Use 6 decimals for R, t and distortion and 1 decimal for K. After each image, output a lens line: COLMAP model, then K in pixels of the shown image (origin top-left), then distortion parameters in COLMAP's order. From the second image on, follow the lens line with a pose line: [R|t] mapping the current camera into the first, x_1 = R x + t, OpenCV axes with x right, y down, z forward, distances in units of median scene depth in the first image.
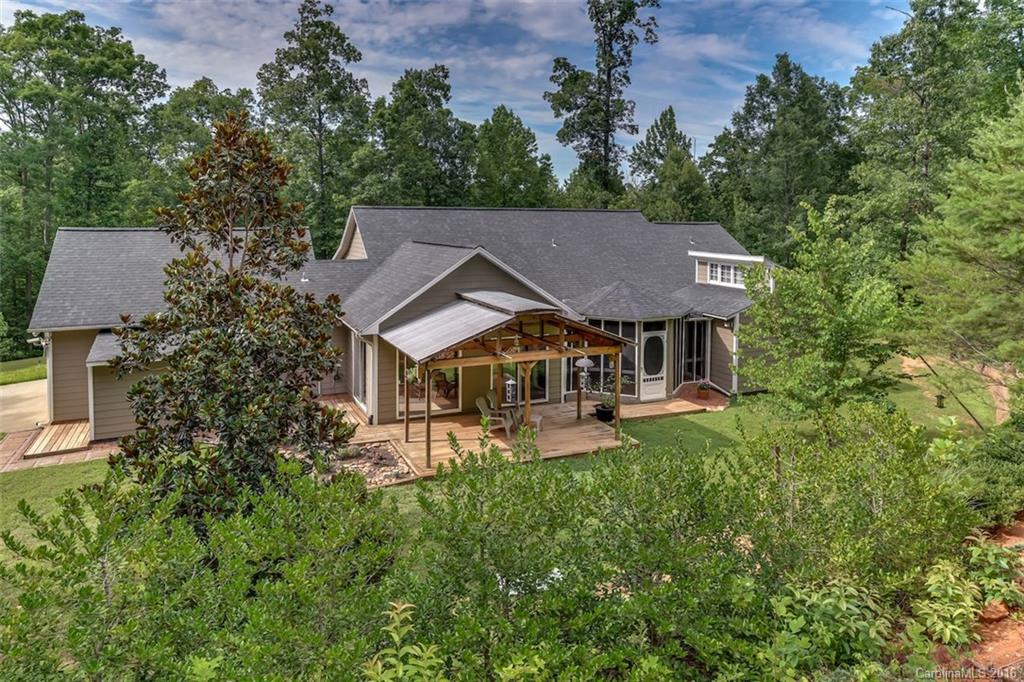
lens RADIAL K [[652.8, 0, 512.0], [0, 652.8, 341.0], [0, 0, 1]] dist [-0.001087, 0.001399]
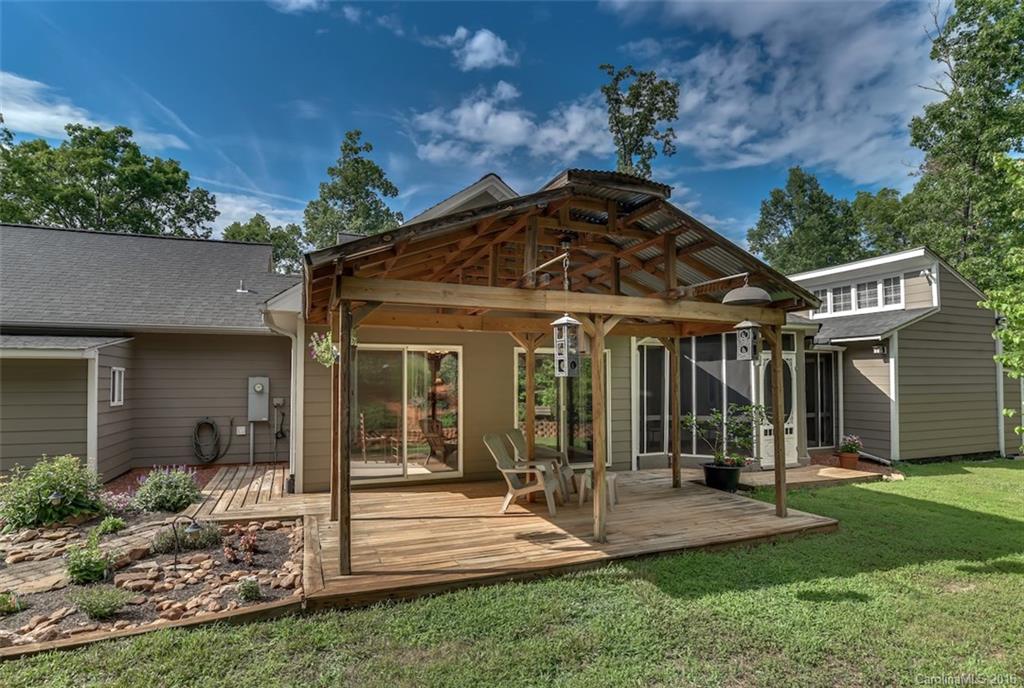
lens RADIAL K [[533.5, 0, 508.2], [0, 533.5, 377.2], [0, 0, 1]] dist [-0.048436, 0.022149]
pose [[0.998660, -0.014579, -0.049663, -0.006537], [0.004915, 0.981886, -0.189410, 0.049284], [0.051525, 0.188912, 0.980641, 0.237954]]
